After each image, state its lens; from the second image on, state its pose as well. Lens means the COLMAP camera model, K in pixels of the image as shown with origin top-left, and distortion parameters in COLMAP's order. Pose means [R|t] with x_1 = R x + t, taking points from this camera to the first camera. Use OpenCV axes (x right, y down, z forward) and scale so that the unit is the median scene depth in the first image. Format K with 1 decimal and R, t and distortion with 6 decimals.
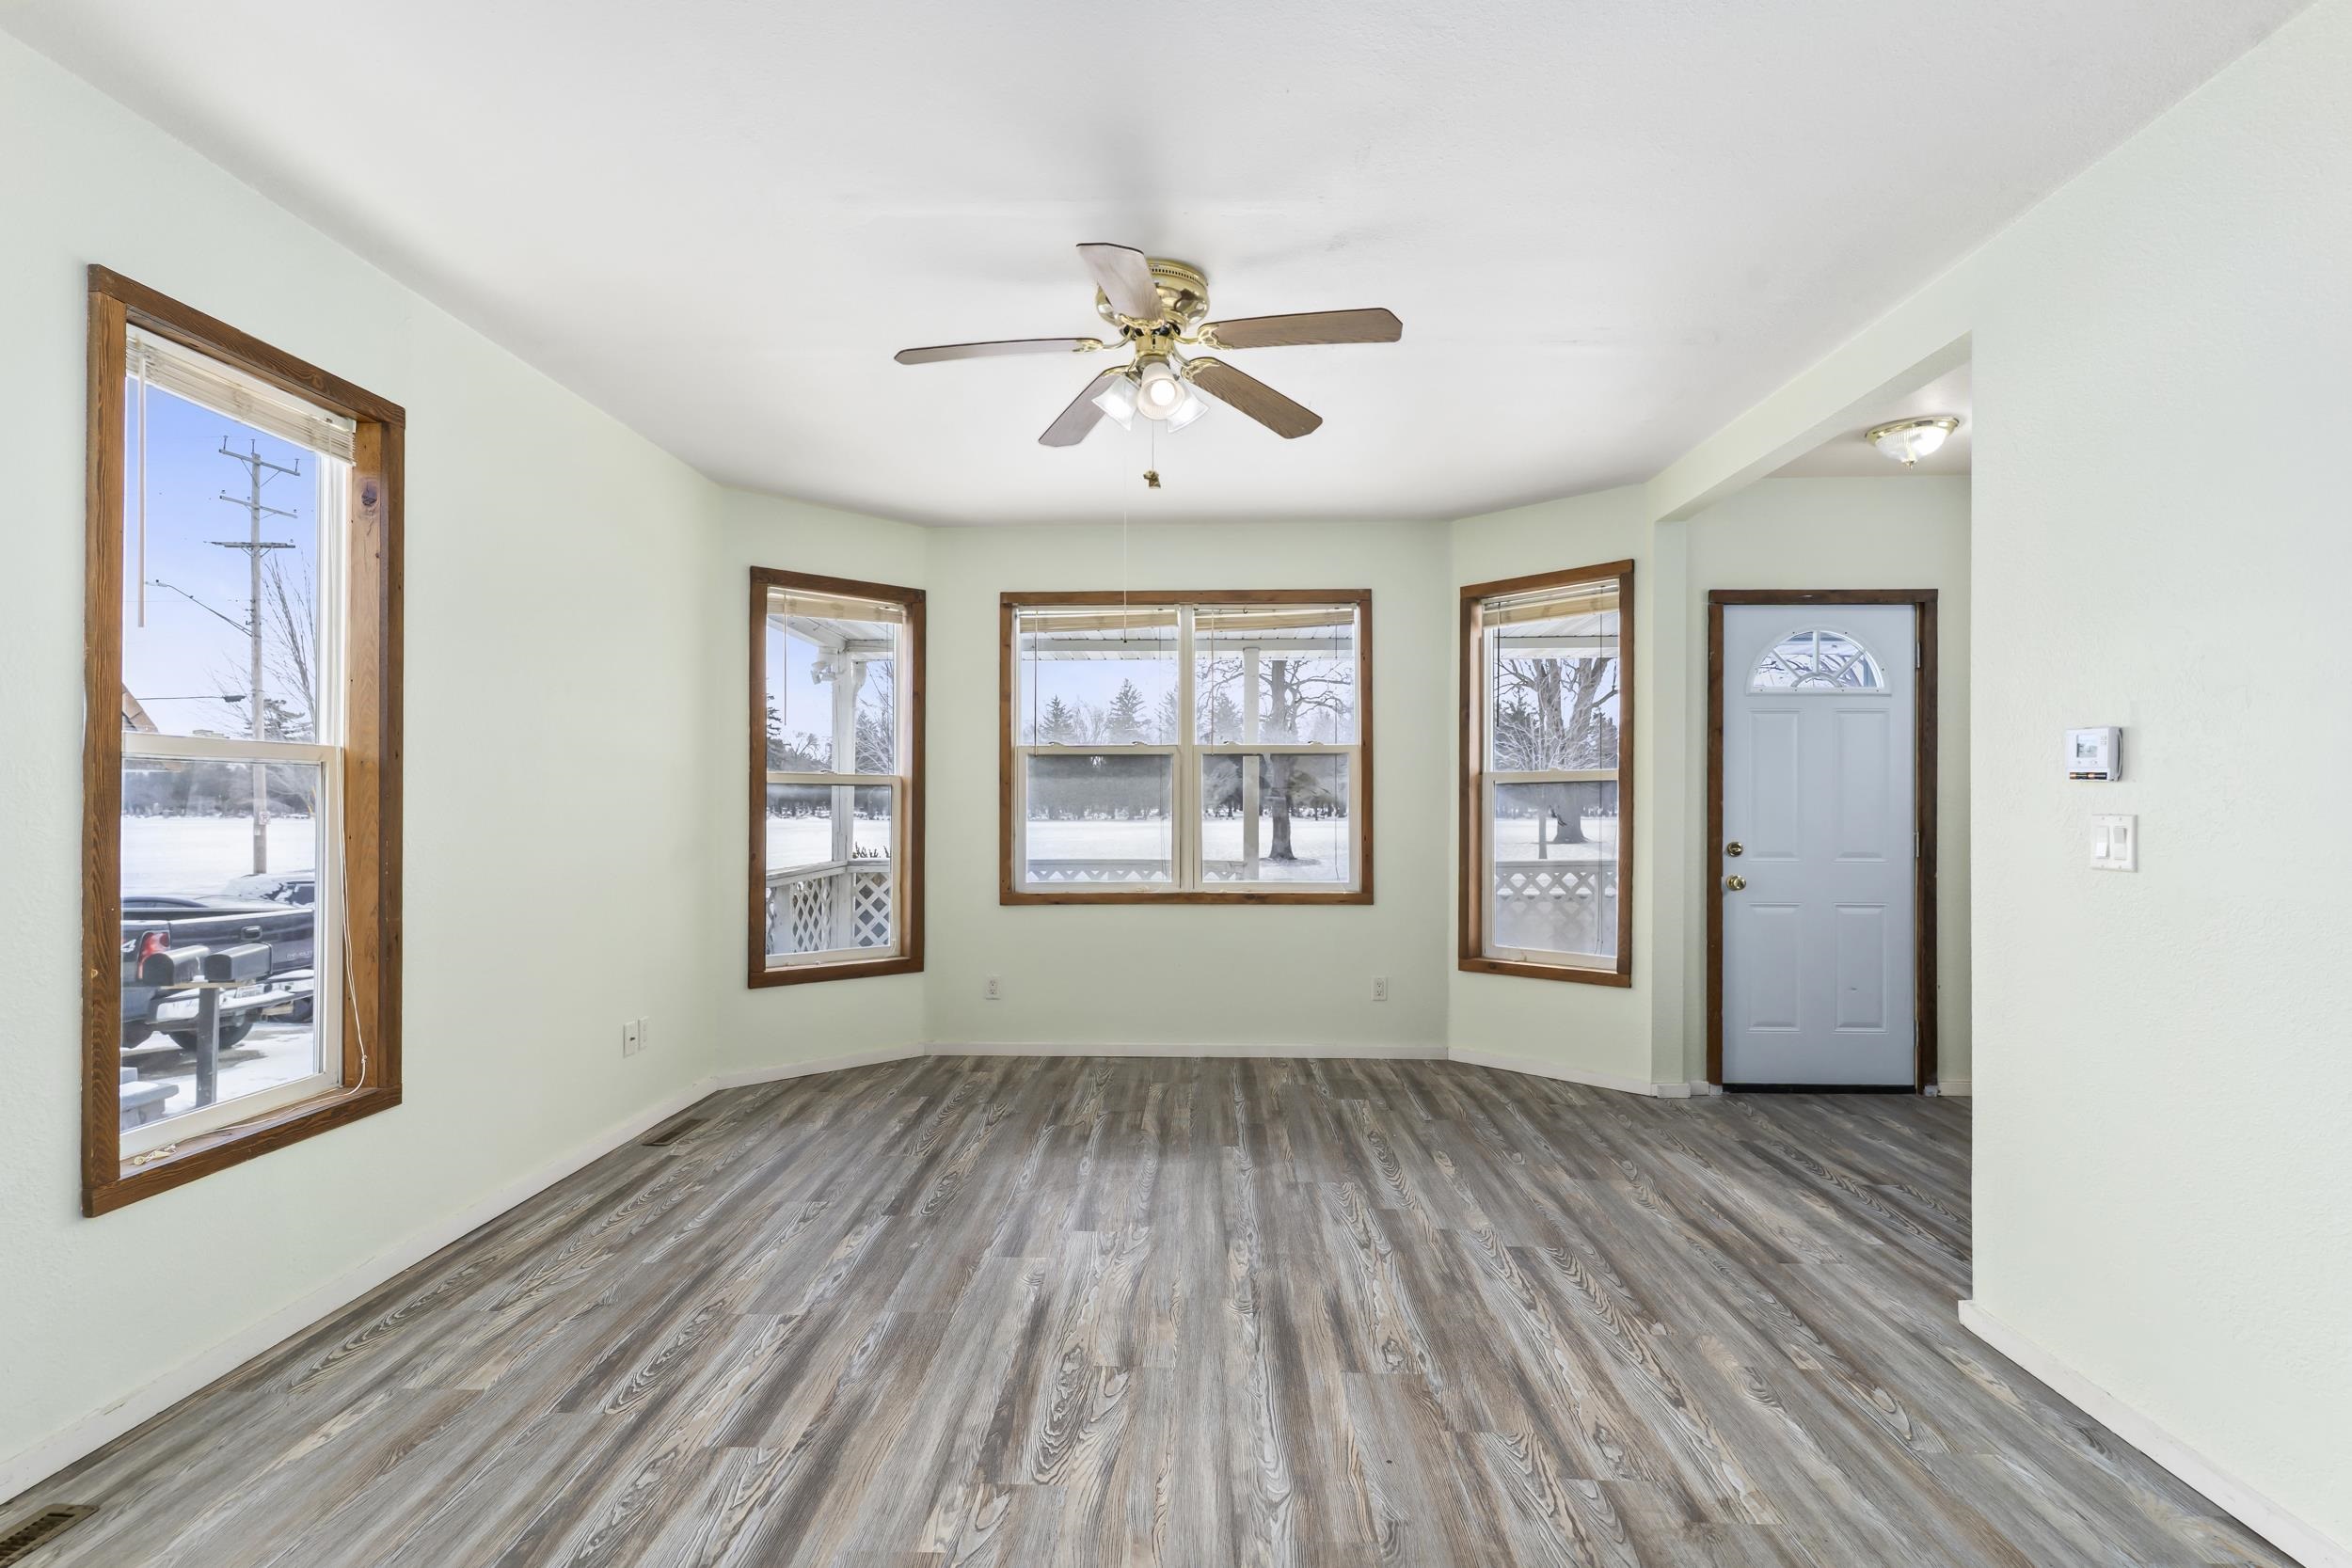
lens RADIAL K [[1145.5, 0, 1176.7], [0, 1145.5, 802.2], [0, 0, 1]] dist [-0.000180, -0.000195]
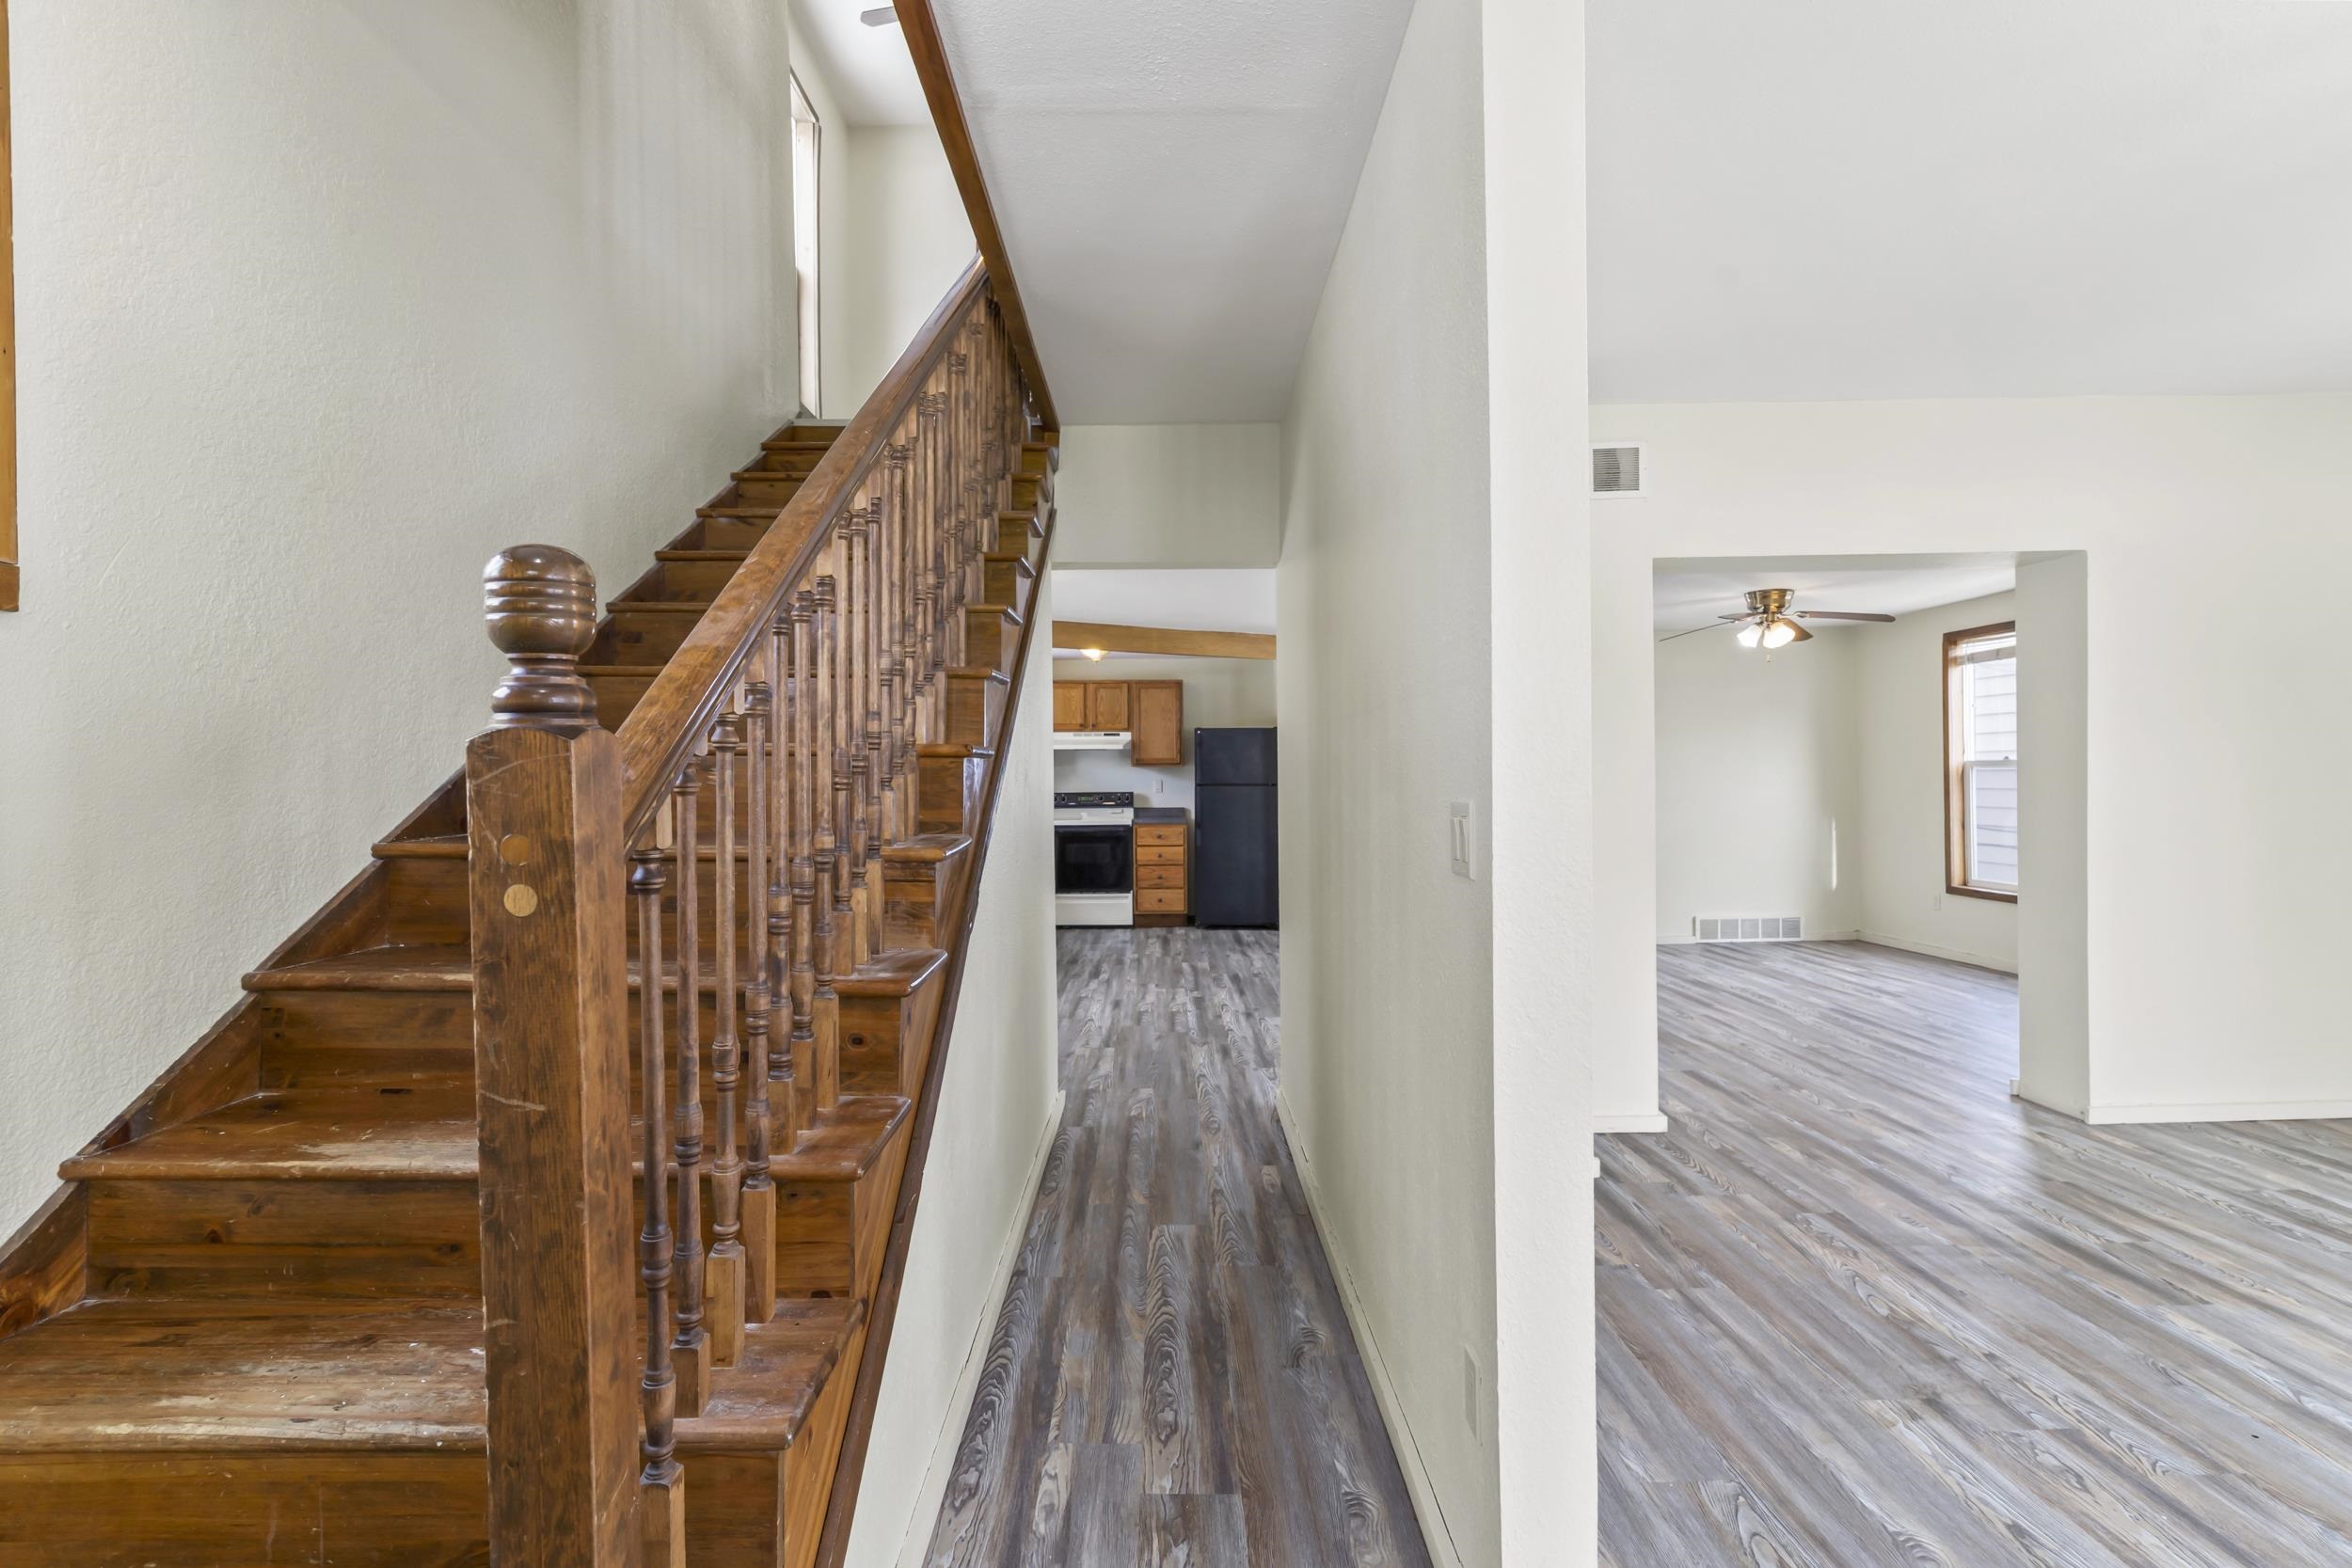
lens RADIAL K [[1125.1, 0, 1176.0], [0, 1125.1, 784.0], [0, 0, 1]] dist [0.003087, -0.000592]
pose [[-0.999184, 0.009792, -0.039192, 1.169052], [0.009595, 0.999940, 0.005234, -0.008052], [0.039241, 0.004854, -0.999218, 1.960284]]
